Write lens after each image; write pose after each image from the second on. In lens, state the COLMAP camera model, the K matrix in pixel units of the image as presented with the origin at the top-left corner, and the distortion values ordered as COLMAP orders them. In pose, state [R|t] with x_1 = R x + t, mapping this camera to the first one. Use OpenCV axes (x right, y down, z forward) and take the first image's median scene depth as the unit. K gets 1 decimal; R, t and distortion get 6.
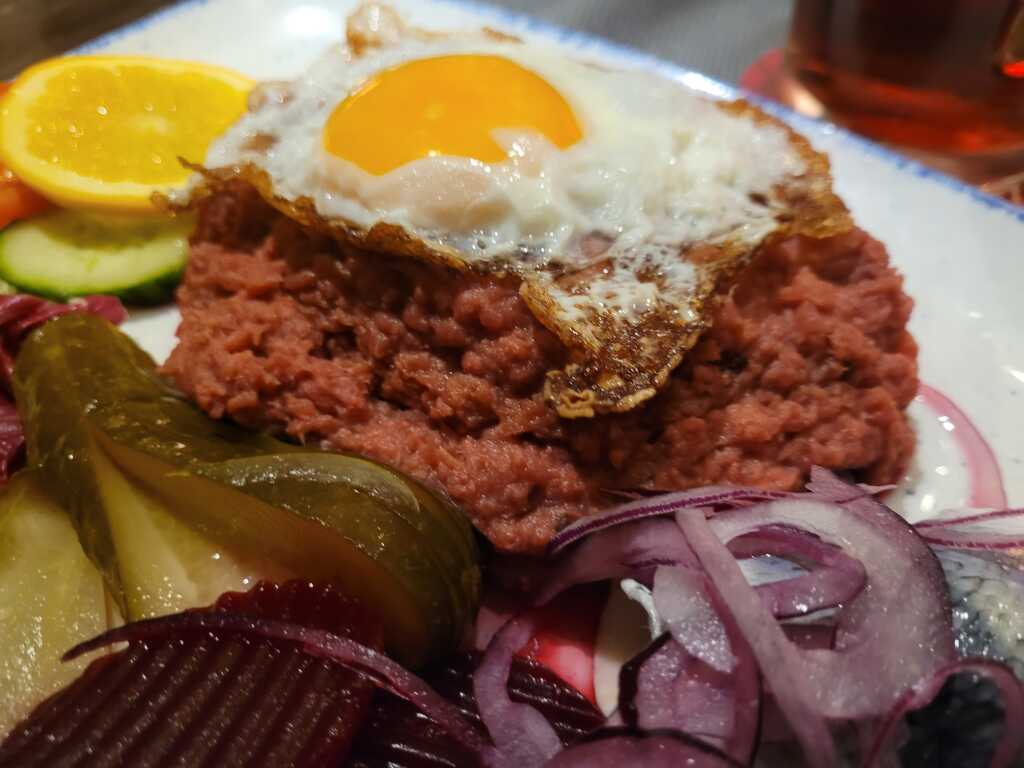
lens RADIAL K [[777.3, 0, 503.4], [0, 777.3, 394.4], [0, 0, 1]] dist [-0.013092, -0.041772]
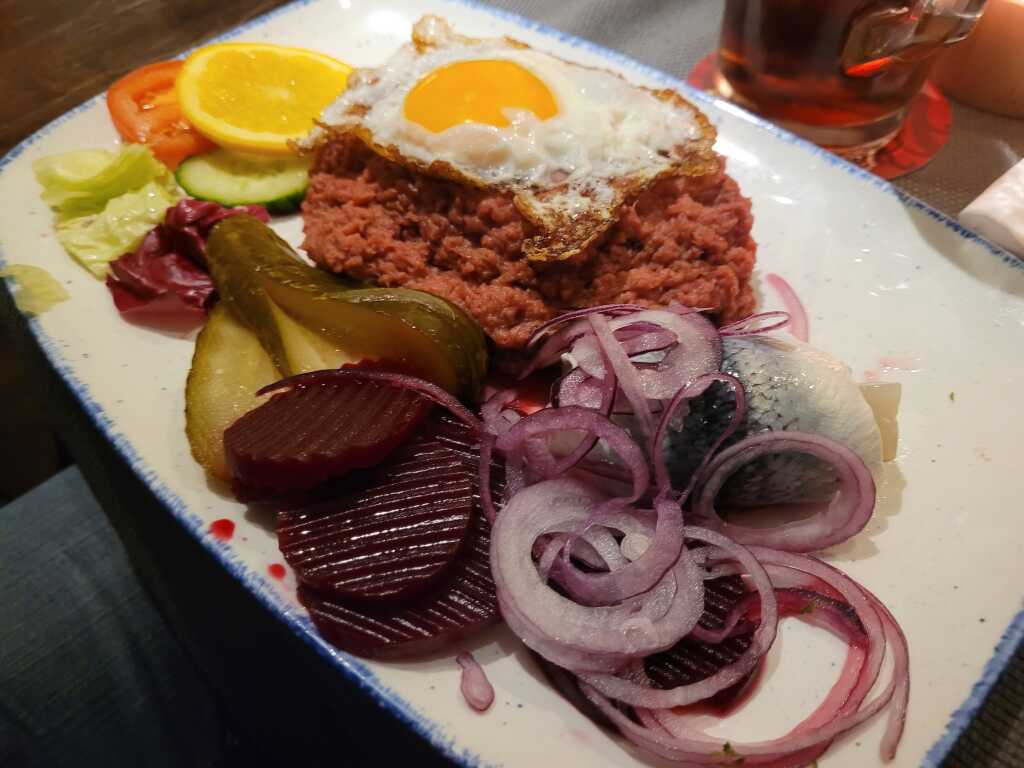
lens RADIAL K [[777.3, 0, 519.2], [0, 777.3, 377.0], [0, 0, 1]] dist [-0.013092, -0.041772]
pose [[0.999357, 0.031636, -0.016877, 0.070187], [-0.031168, 0.999141, 0.027300, 0.207934], [0.017726, -0.026757, 0.999485, -0.739937]]
